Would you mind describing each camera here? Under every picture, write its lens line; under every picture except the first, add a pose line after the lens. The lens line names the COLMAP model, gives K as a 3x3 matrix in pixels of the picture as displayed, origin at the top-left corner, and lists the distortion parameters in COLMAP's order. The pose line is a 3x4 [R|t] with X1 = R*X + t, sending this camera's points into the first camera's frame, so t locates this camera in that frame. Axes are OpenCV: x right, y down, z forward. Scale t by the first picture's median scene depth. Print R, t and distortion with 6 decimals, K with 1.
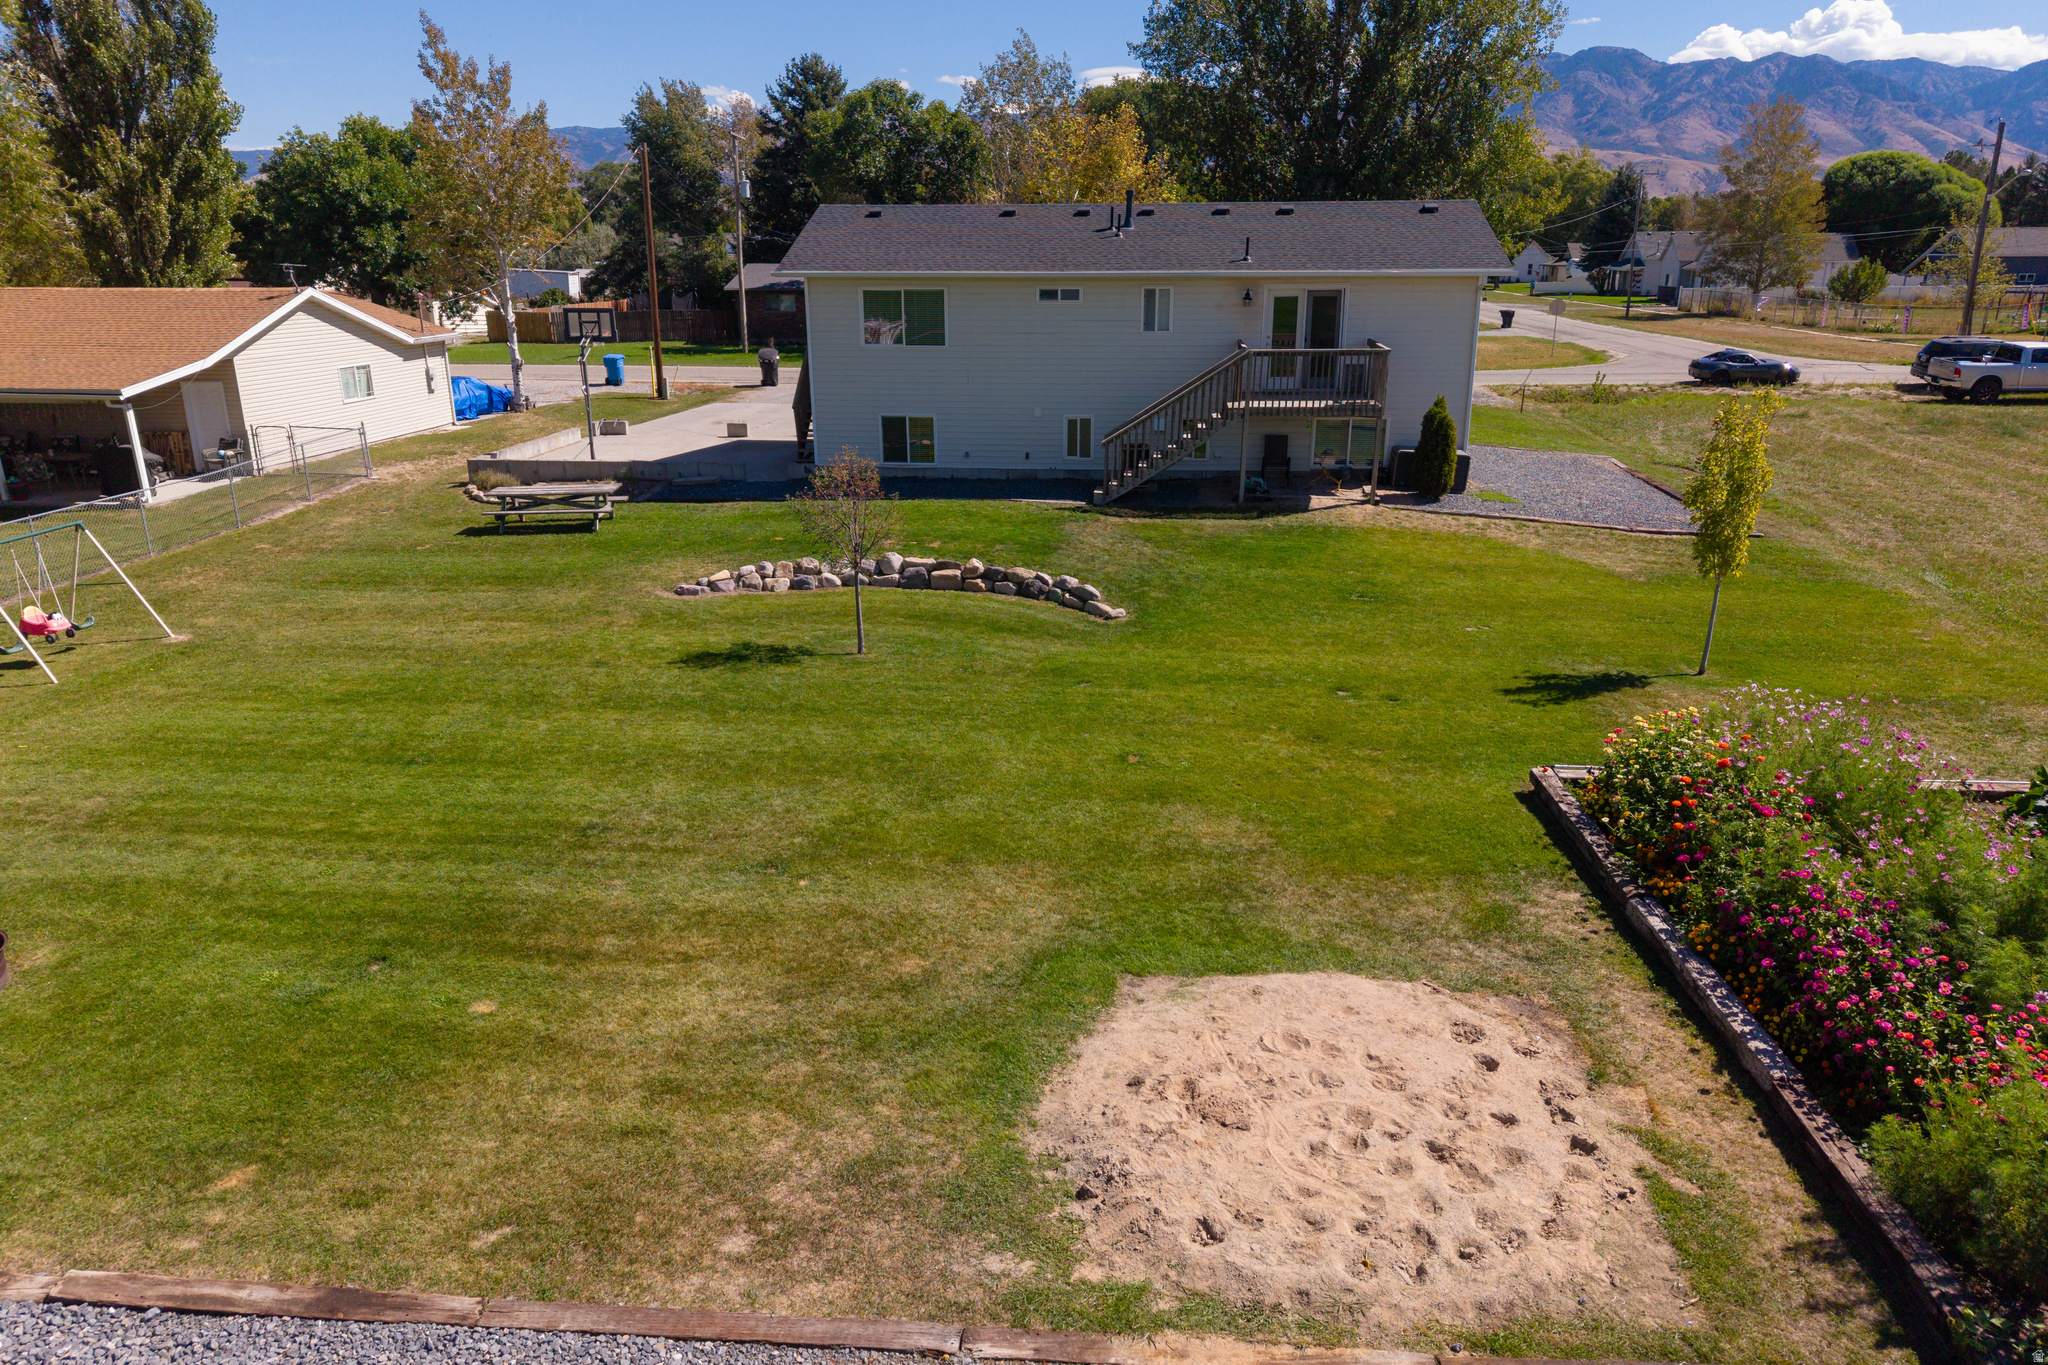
lens RADIAL K [[1365.7, 0, 1032.2], [0, 1365.7, 701.6], [0, 0, 1]] dist [0.026989, -0.017255]
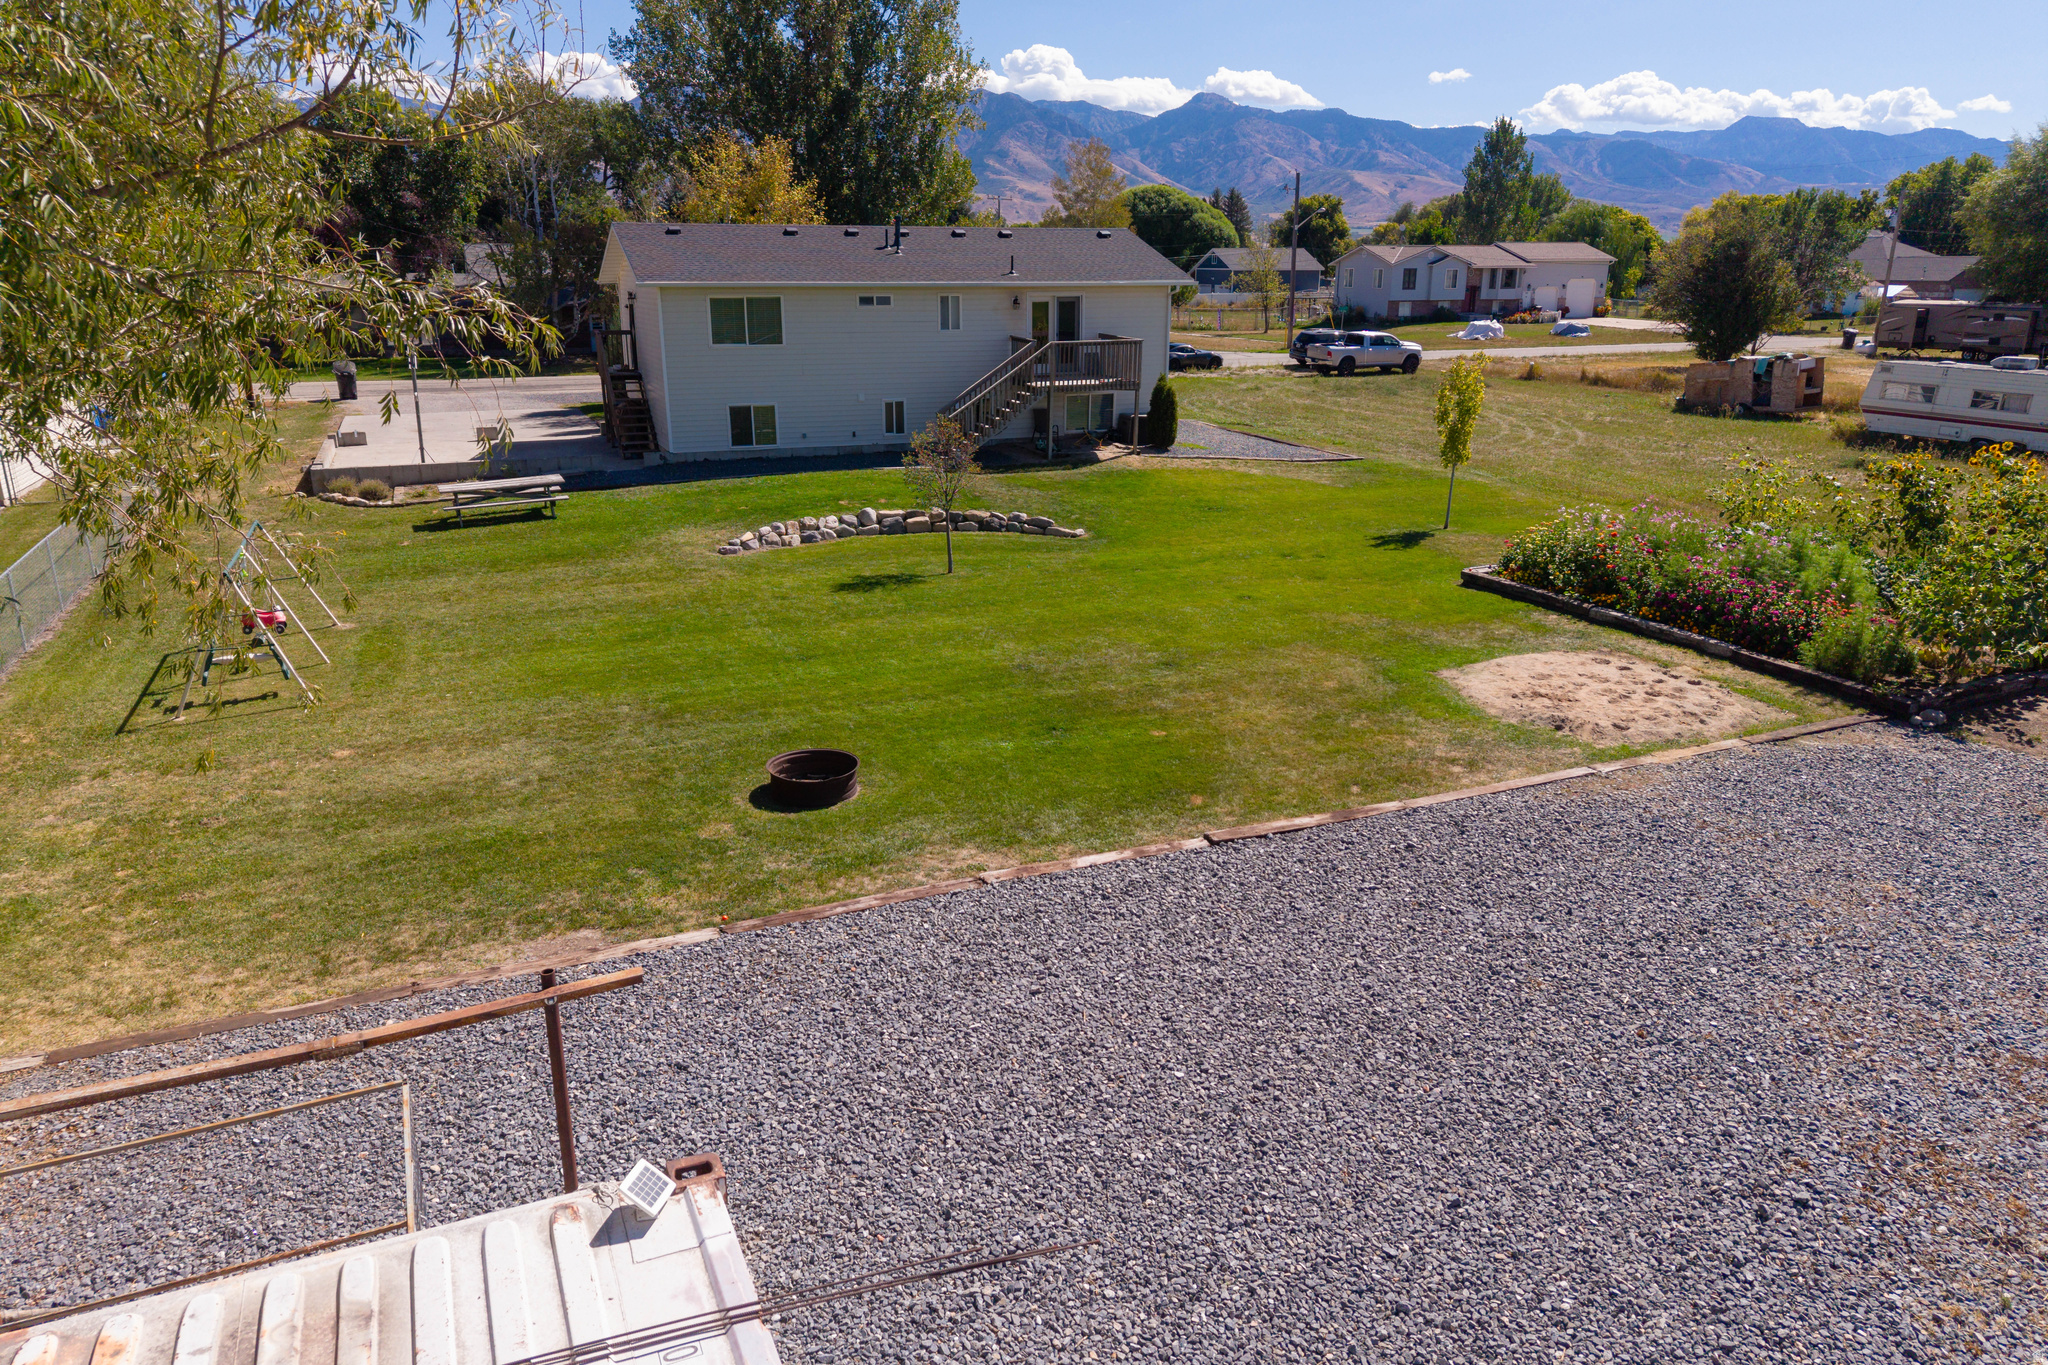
lens RADIAL K [[1365.7, 0, 1031.6], [0, 1365.7, 696.1], [0, 0, 1]] dist [0.026989, -0.017255]
pose [[0.879567, -0.140137, 0.454670, -0.475785], [0.144582, 0.989172, 0.025182, 0.043183], [-0.453276, 0.043588, 0.890304, -0.143933]]
